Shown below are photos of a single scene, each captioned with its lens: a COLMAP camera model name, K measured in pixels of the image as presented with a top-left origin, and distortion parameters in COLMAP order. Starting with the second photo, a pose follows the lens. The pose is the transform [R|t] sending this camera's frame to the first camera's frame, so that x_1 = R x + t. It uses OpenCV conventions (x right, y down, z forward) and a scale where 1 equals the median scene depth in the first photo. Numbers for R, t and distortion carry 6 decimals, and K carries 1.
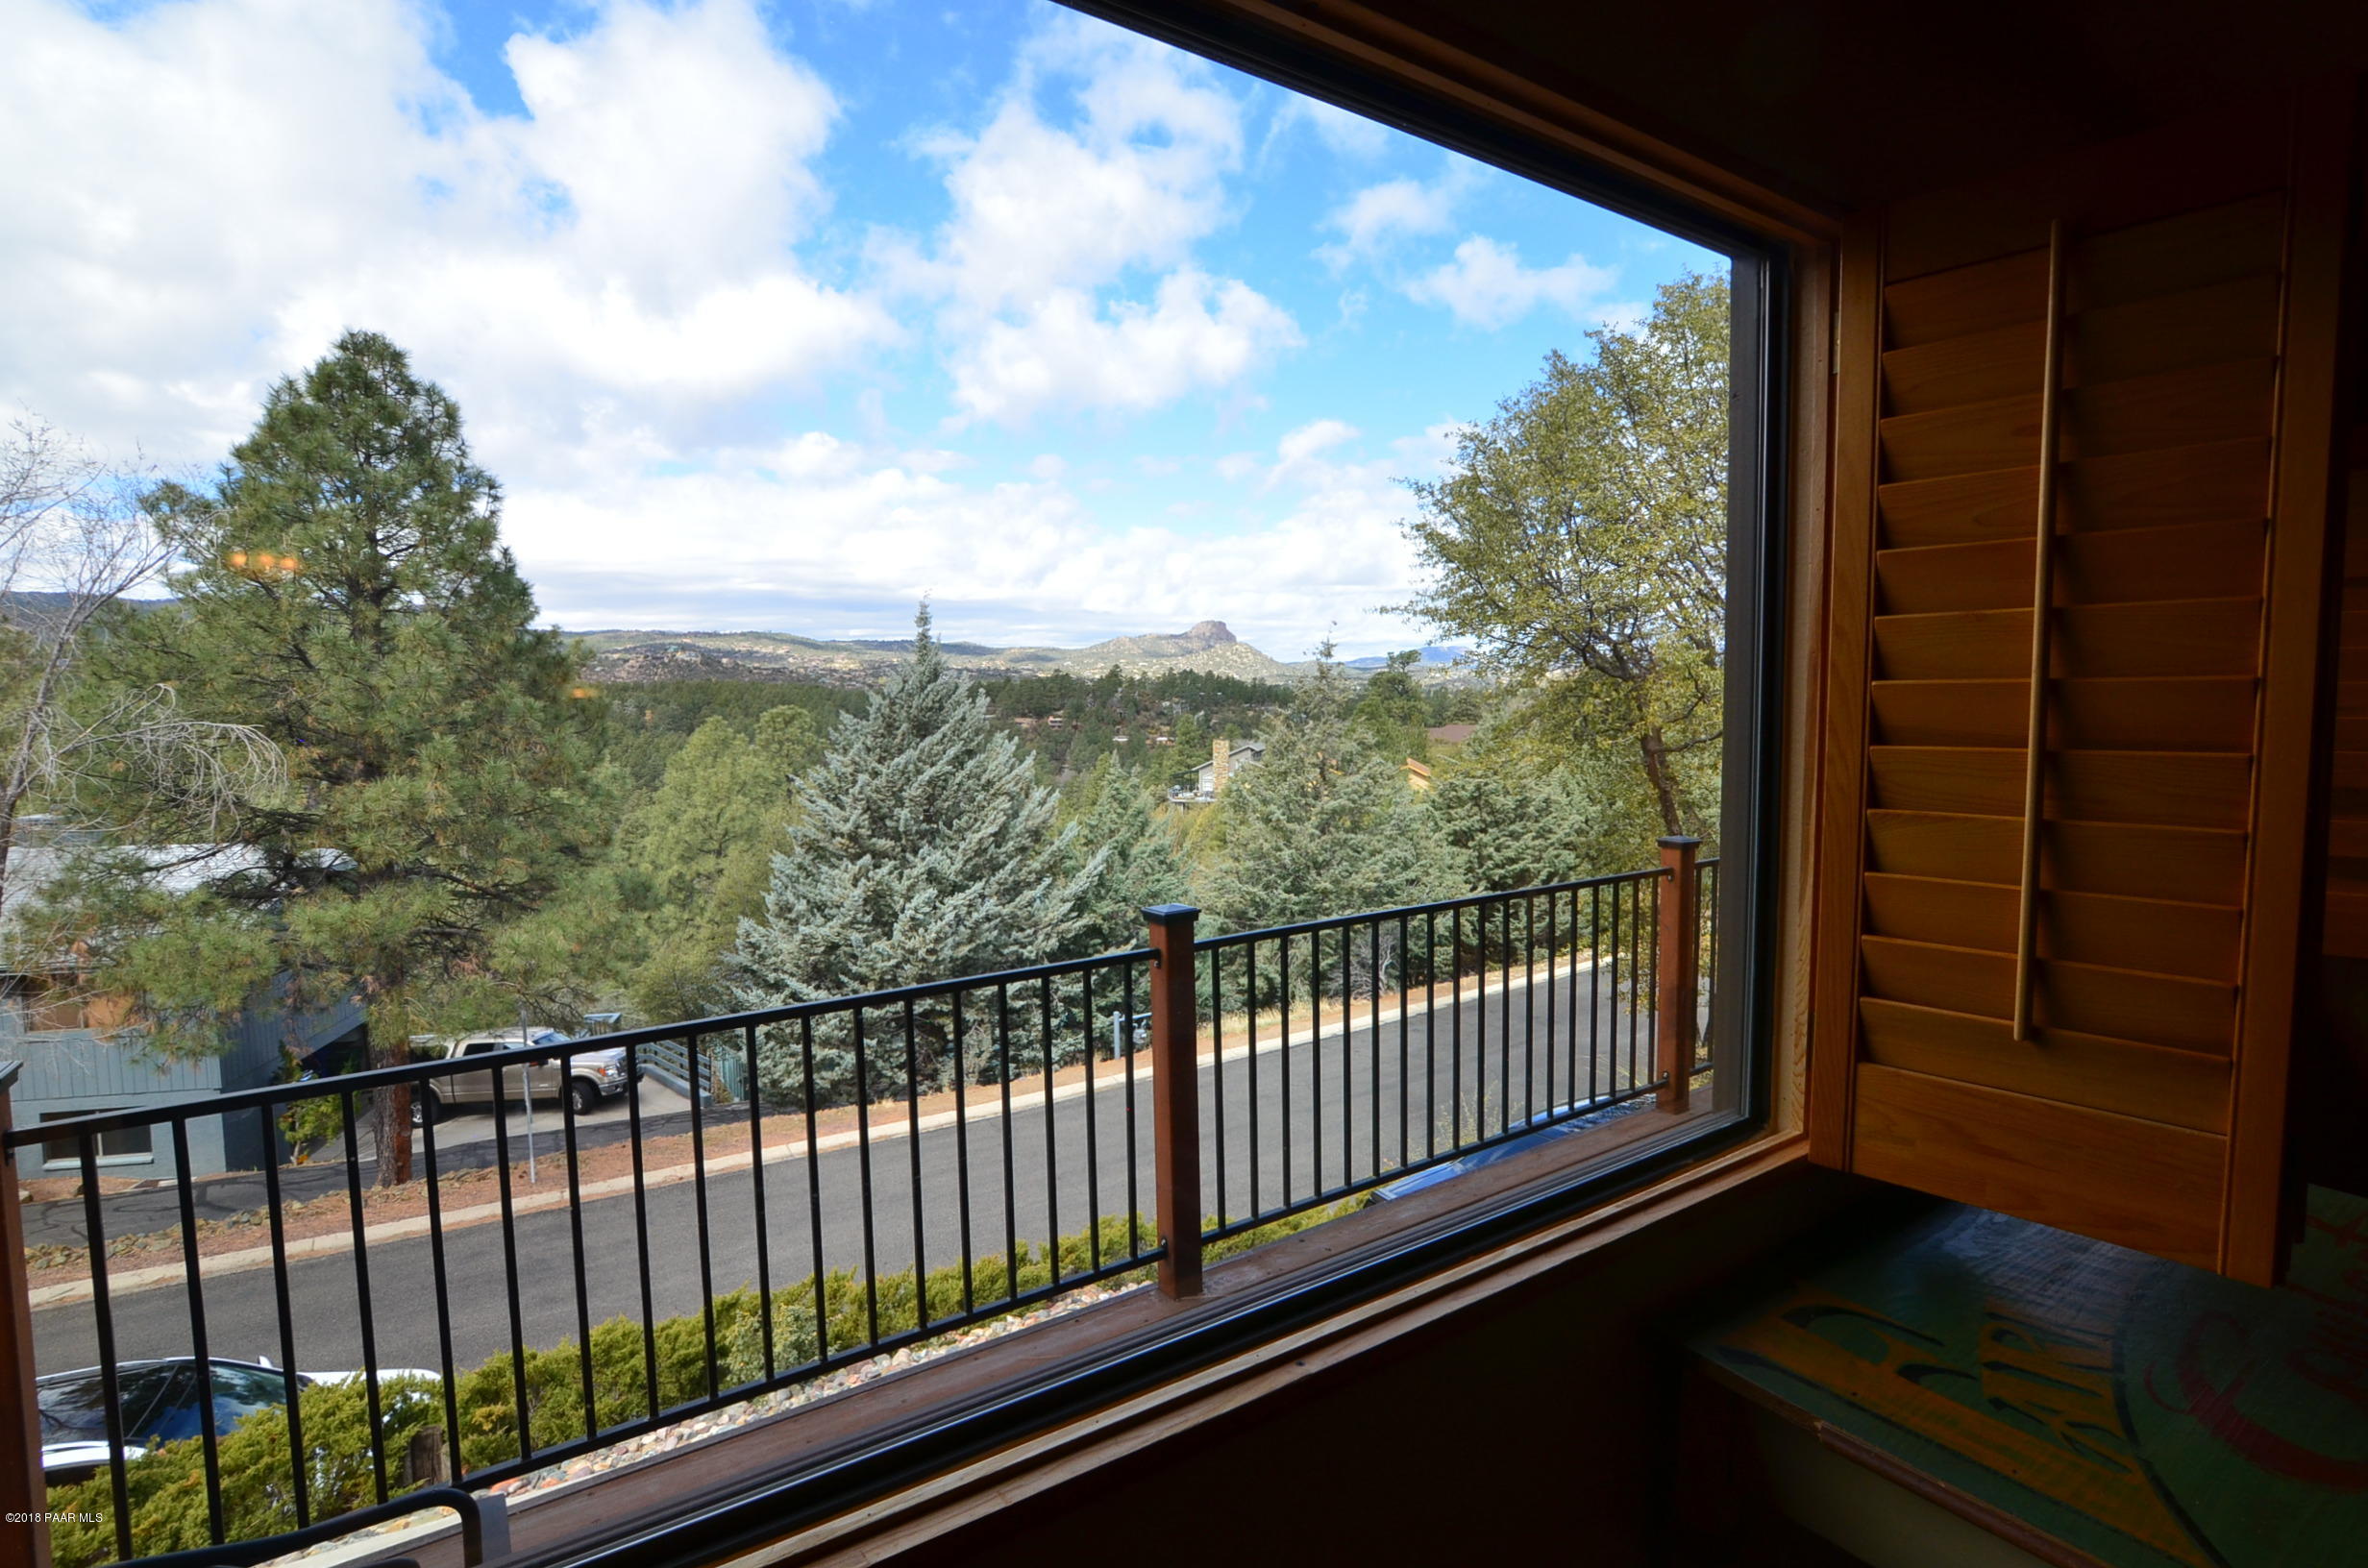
lens RADIAL K [[1157.7, 0, 1198.7], [0, 1157.7, 781.2], [0, 0, 1]] dist [-0.033976, 0.011328]
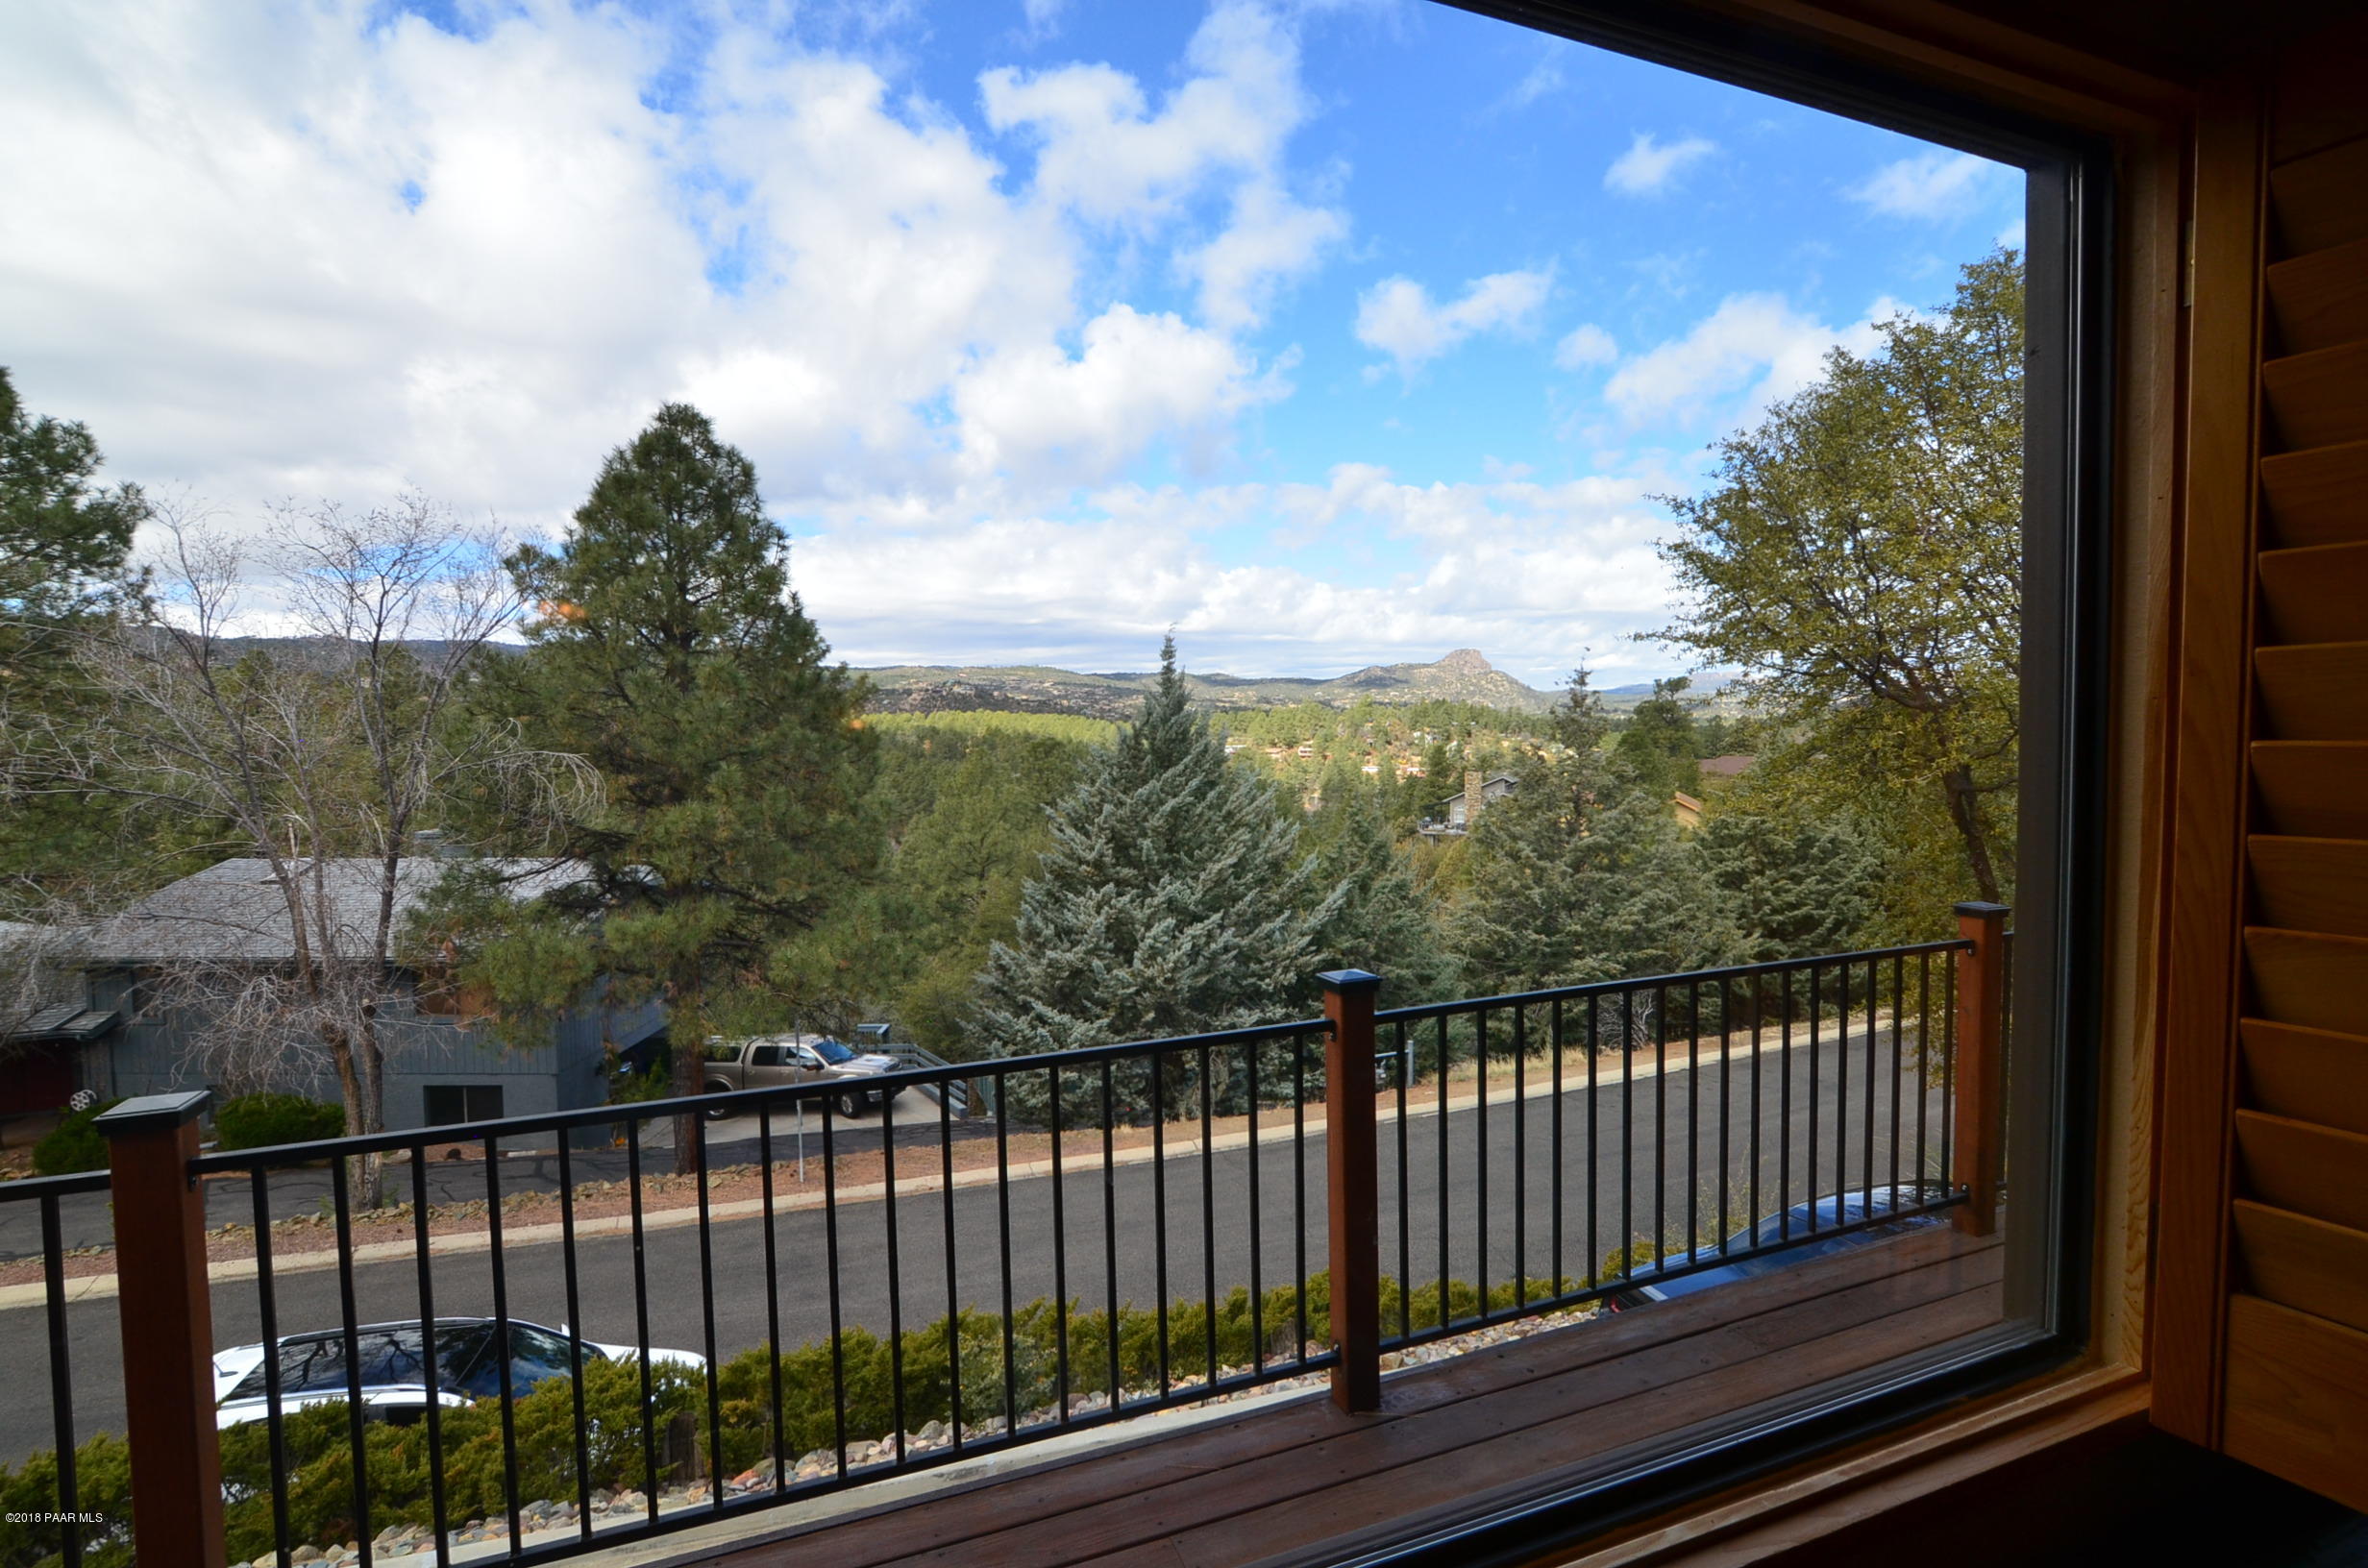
lens RADIAL K [[1157.7, 0, 1198.7], [0, 1157.7, 781.2], [0, 0, 1]] dist [-0.033976, 0.011328]
pose [[0.976917, 0.007754, -0.213477, 0.007746], [-0.013262, 0.999615, -0.024379, -0.002586], [0.213205, 0.026647, 0.976644, 0.013445]]
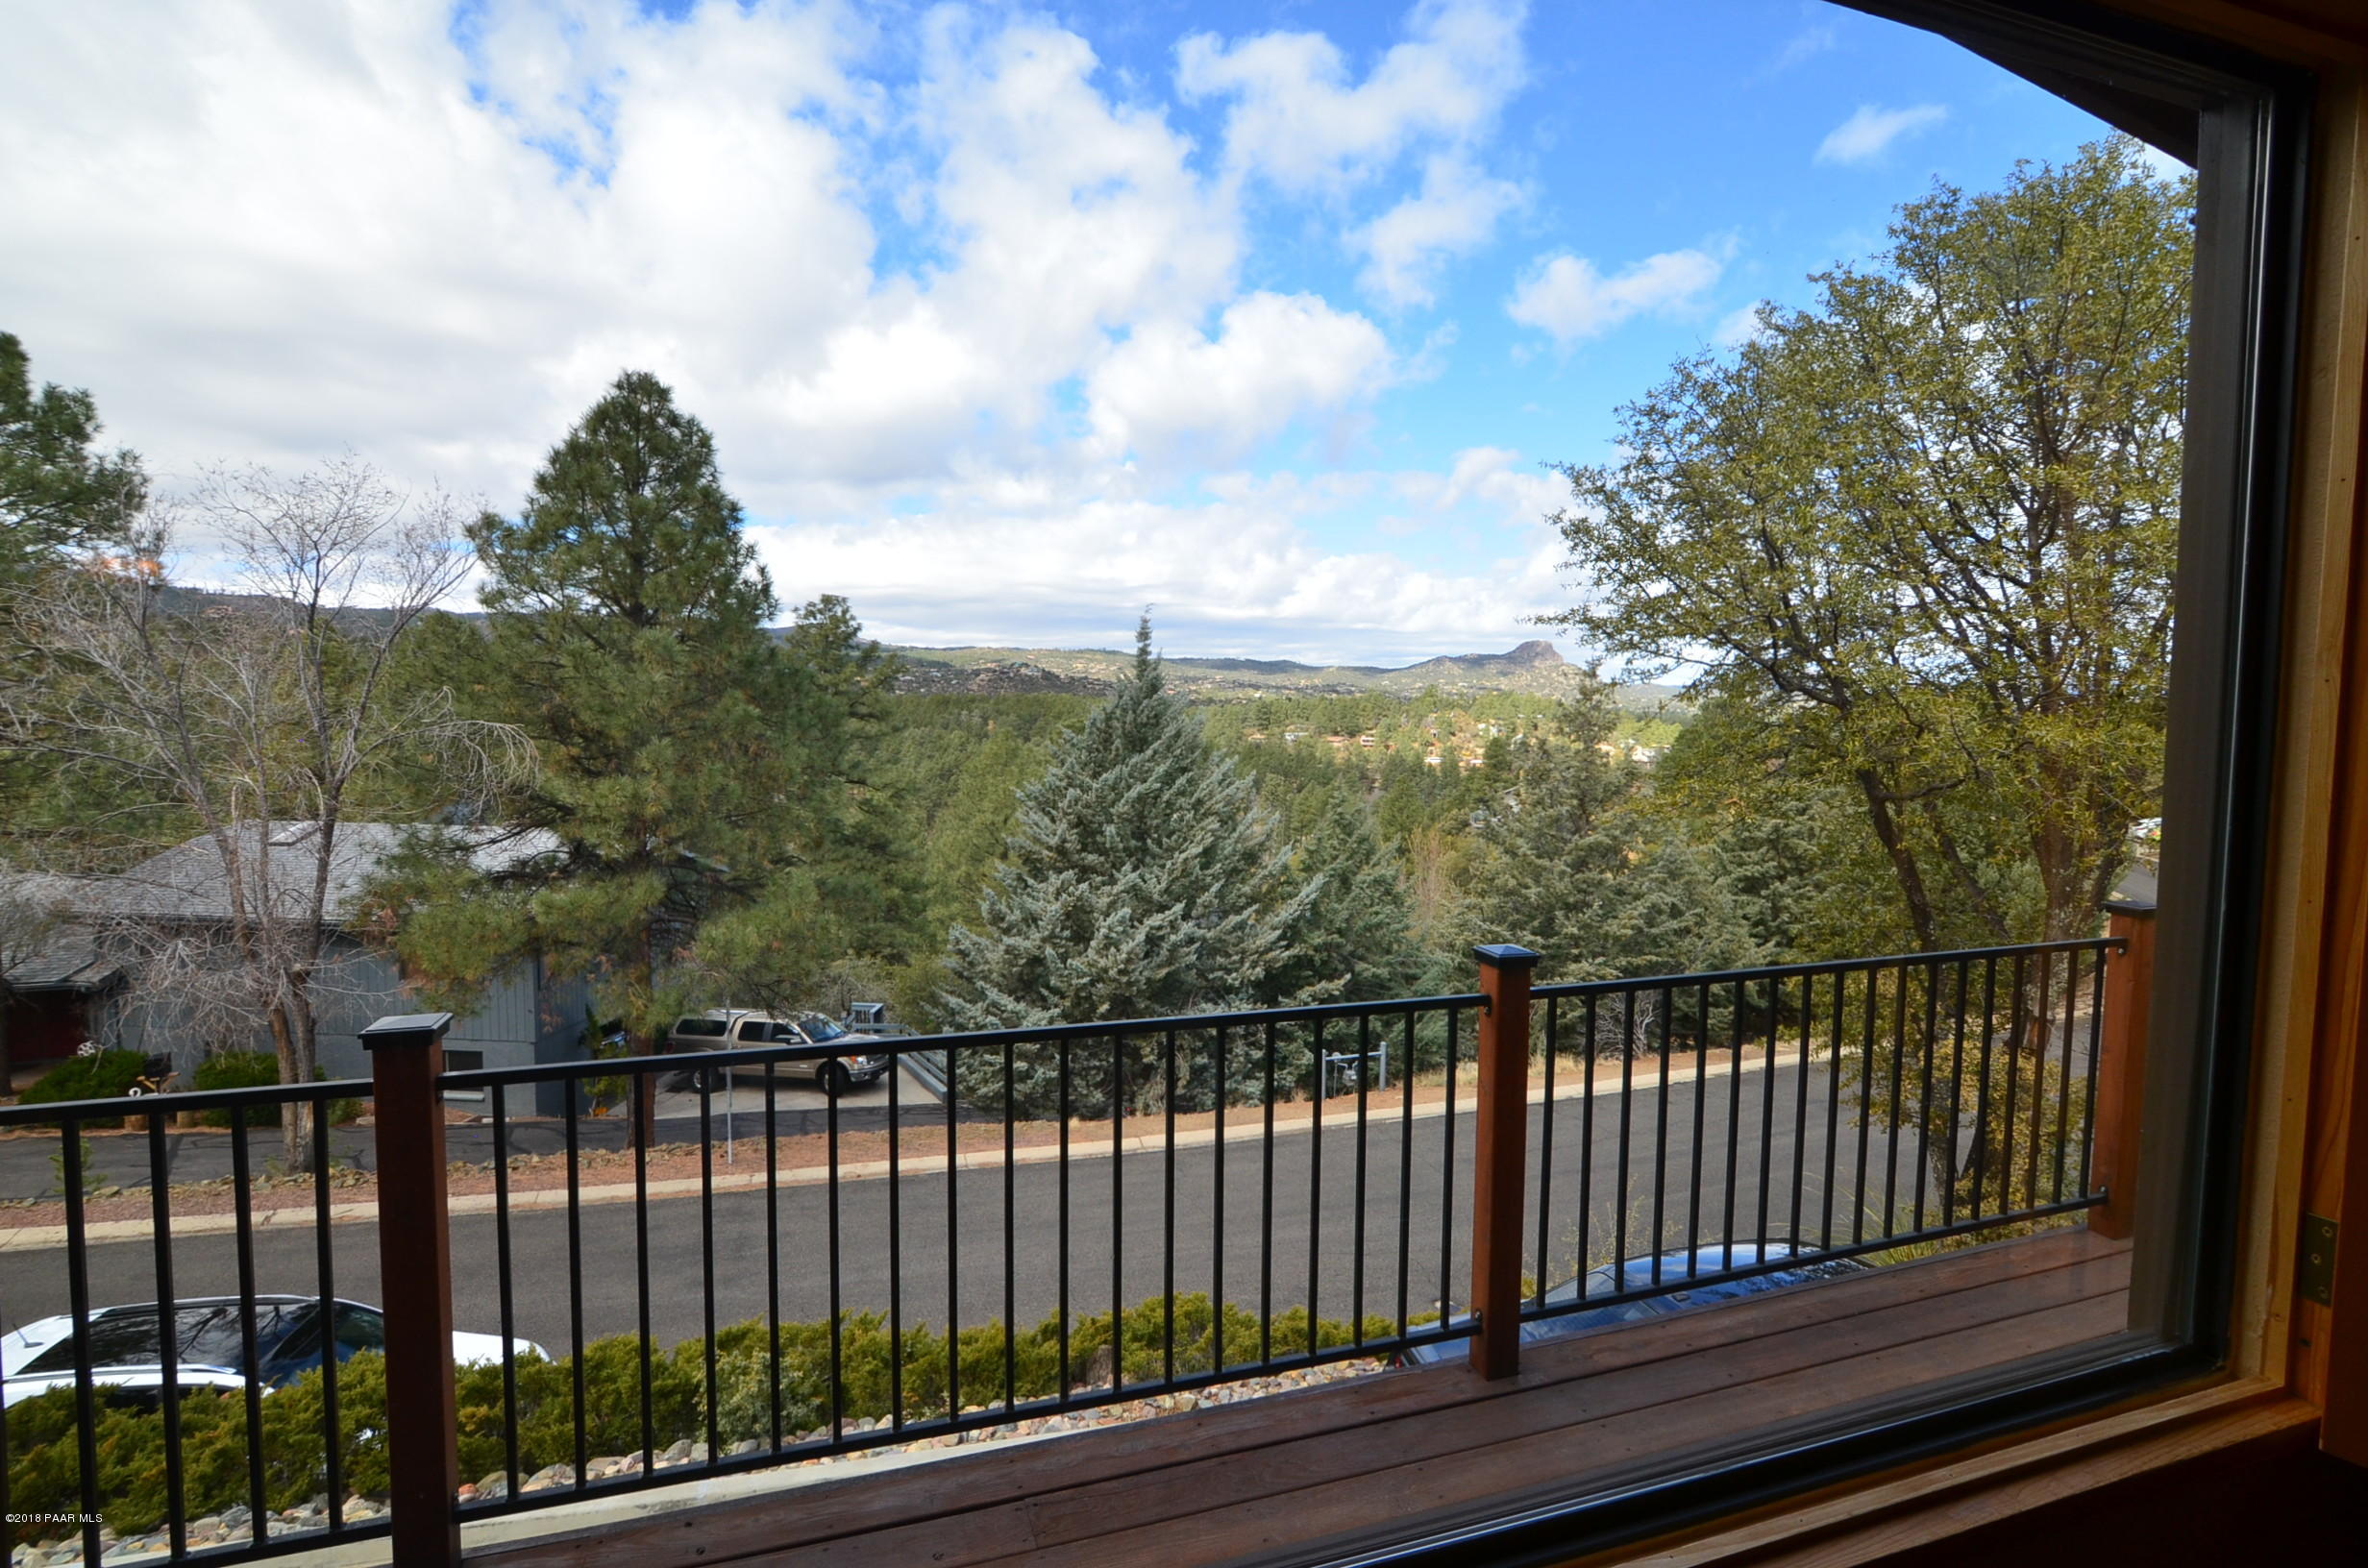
lens RADIAL K [[1157.7, 0, 1198.7], [0, 1157.7, 781.2], [0, 0, 1]] dist [-0.033976, 0.011328]
pose [[0.962784, 0.034951, -0.268003, 0.087387], [-0.039297, 0.999169, -0.010866, -0.006088], [0.267401, 0.020993, 0.963357, 0.069366]]
